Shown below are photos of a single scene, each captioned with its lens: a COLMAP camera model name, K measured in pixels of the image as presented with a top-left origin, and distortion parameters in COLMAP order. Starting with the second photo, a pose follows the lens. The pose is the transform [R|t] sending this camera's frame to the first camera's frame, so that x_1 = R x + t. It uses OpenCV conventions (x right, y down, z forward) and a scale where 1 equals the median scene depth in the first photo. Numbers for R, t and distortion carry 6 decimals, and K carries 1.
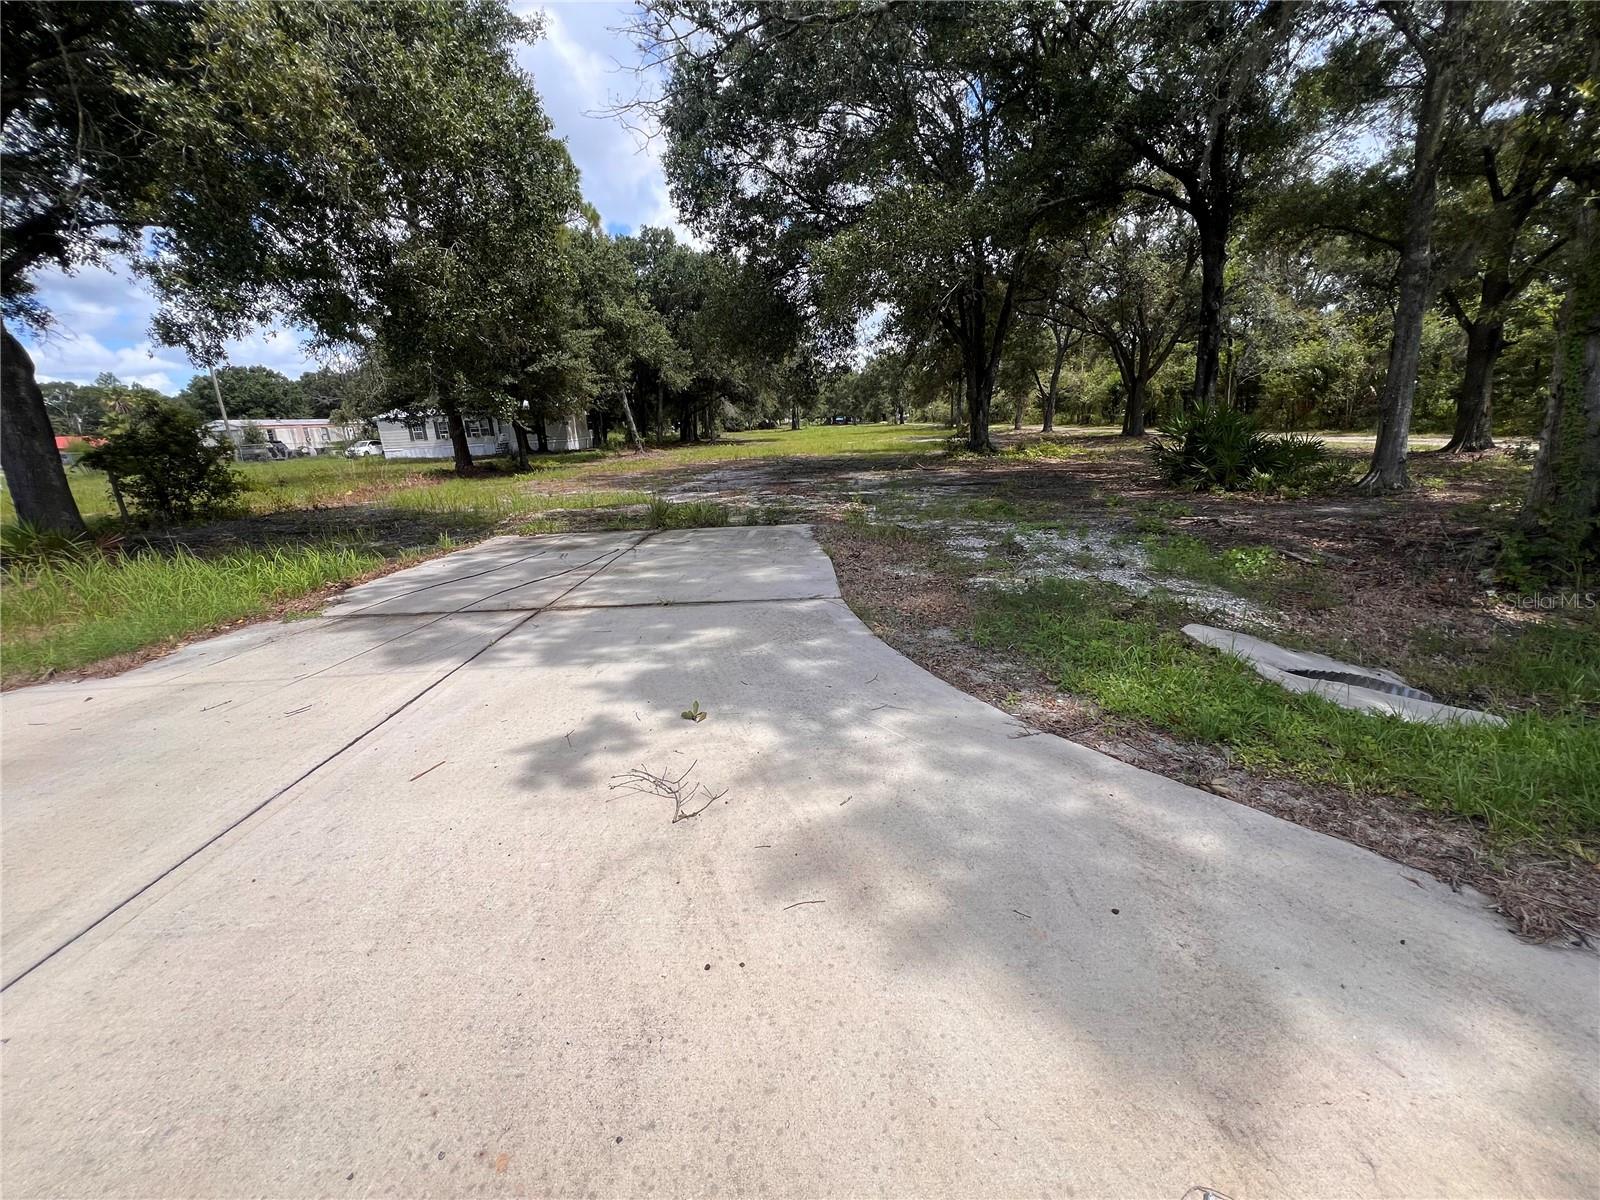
lens RADIAL K [[647.9, 0, 793.4], [0, 647.9, 599.8], [0, 0, 1]] dist [-0.000155, -0.000002]
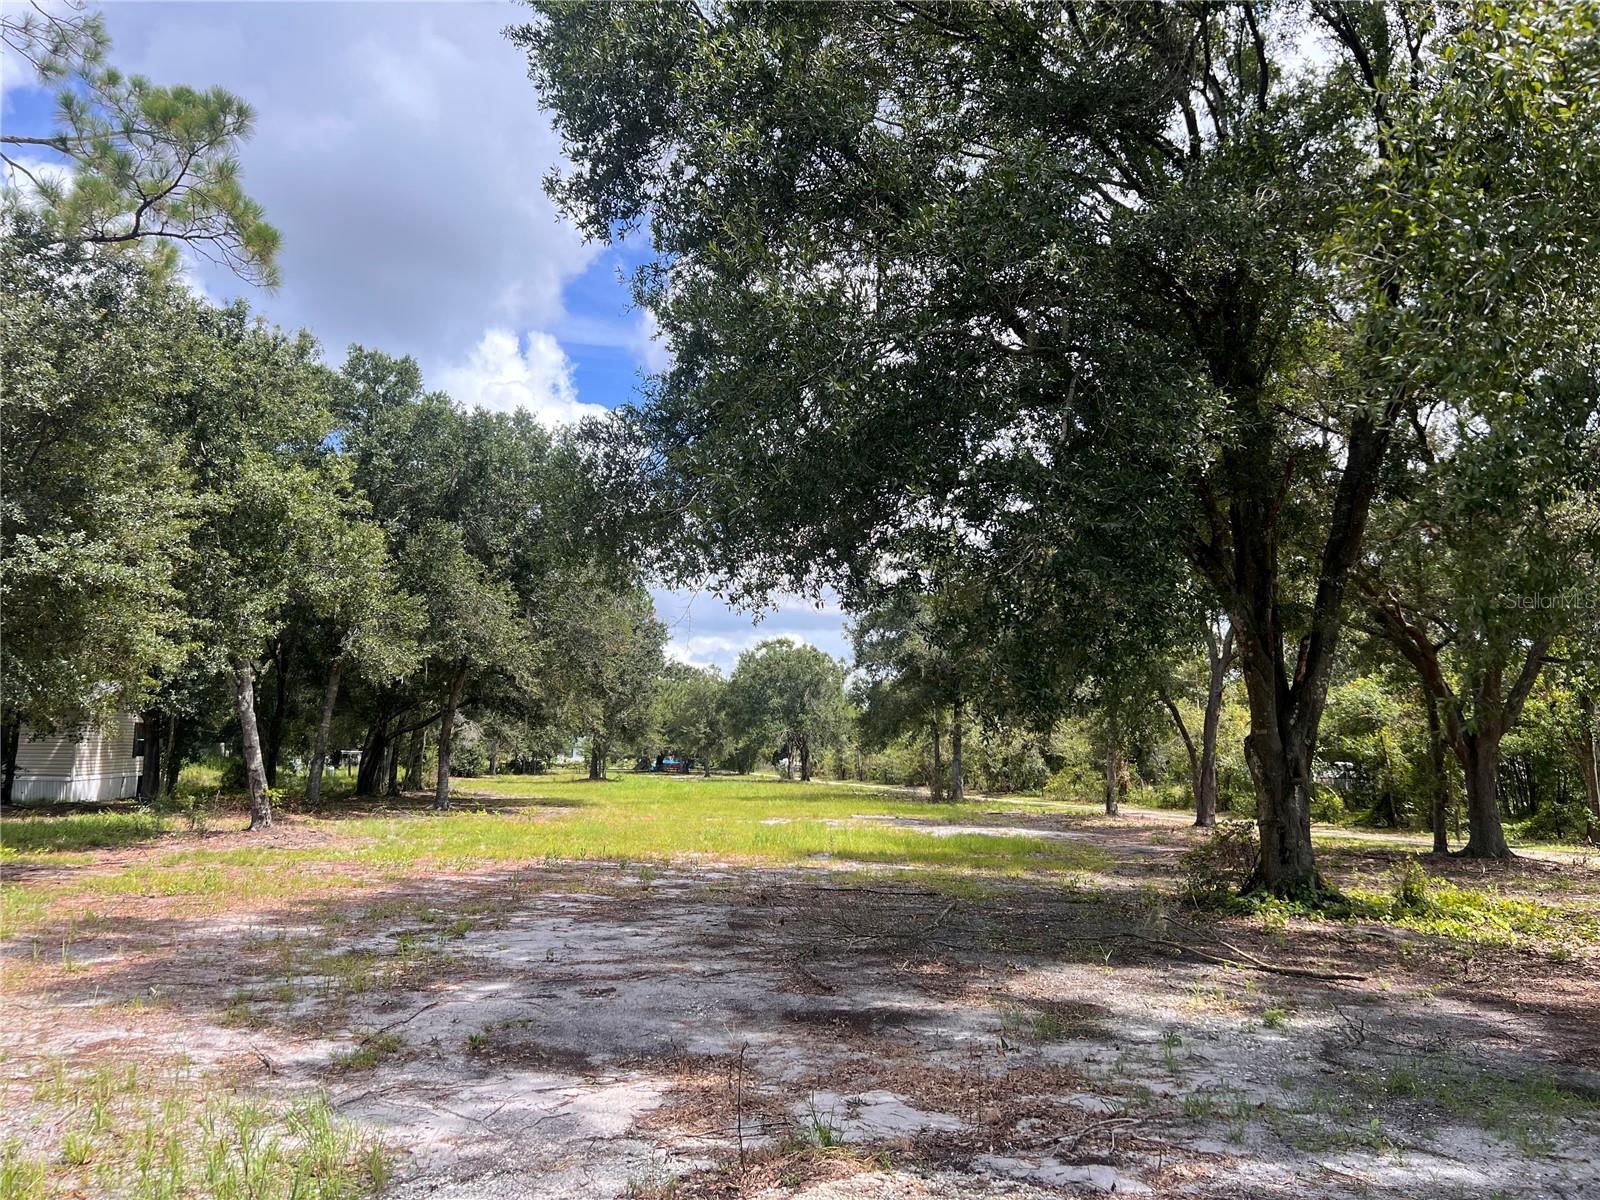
lens RADIAL K [[1127.1, 0, 770.2], [0, 1127.1, 601.8], [0, 0, 1]] dist [0.007413, -0.000252]
pose [[0.976647, 0.090700, 0.194768, -0.082792], [-0.005354, 0.916517, -0.399959, -0.080817], [-0.214784, 0.389576, 0.895599, 0.276675]]
